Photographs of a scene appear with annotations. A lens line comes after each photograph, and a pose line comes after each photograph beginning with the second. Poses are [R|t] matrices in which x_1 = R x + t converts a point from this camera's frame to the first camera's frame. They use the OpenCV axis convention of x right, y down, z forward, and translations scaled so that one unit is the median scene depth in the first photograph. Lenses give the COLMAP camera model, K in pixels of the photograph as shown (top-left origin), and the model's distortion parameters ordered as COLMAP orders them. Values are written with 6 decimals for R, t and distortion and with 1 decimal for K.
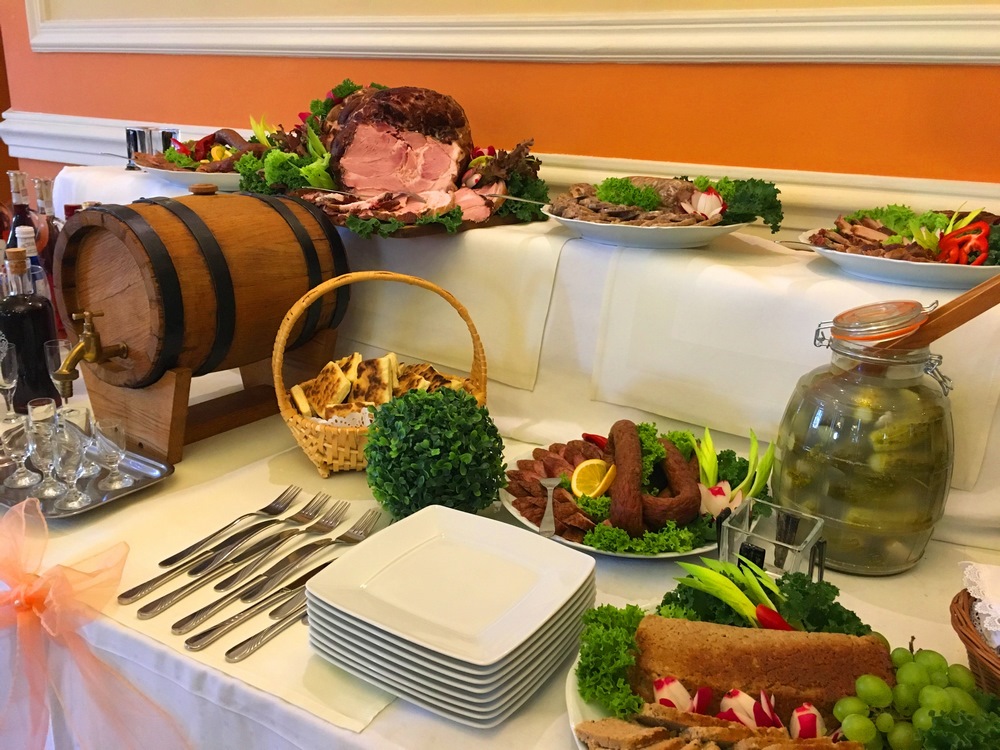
lens RADIAL K [[838.2, 0, 503.1], [0, 838.2, 373.0], [0, 0, 1]] dist [0.046392, -0.068049]
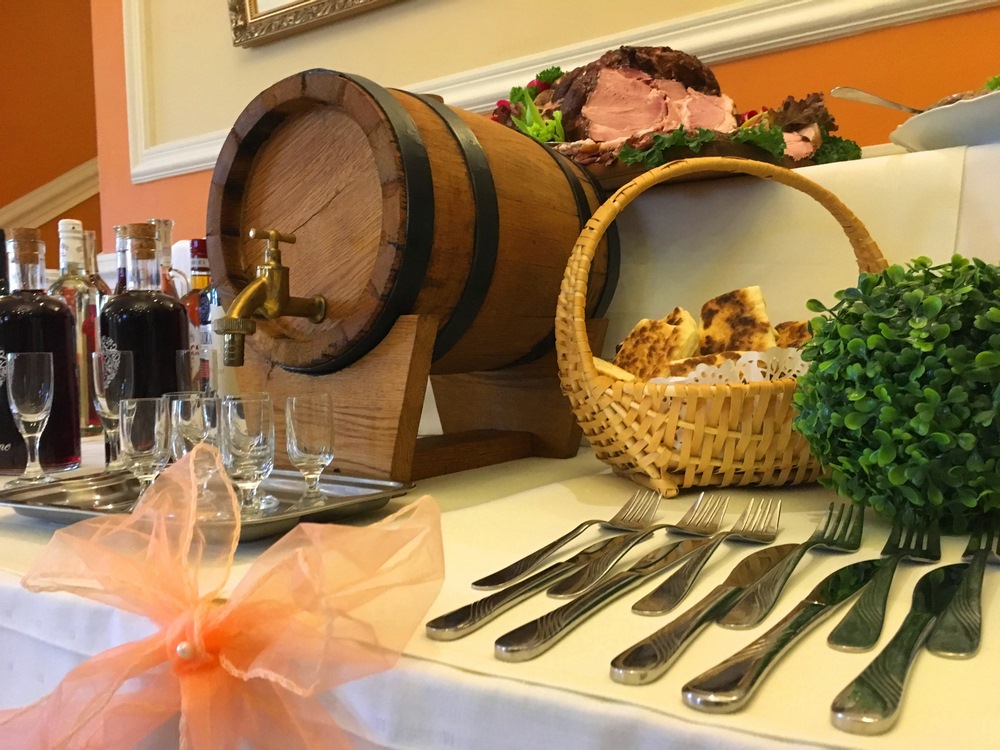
lens RADIAL K [[838.2, 0, 492.2], [0, 838.2, 376.1], [0, 0, 1]] dist [0.046392, -0.068049]
pose [[0.997154, -0.063928, -0.039977, -0.305635], [0.049513, 0.955060, -0.292247, 0.206719], [0.056863, 0.289436, 0.955507, 0.442823]]
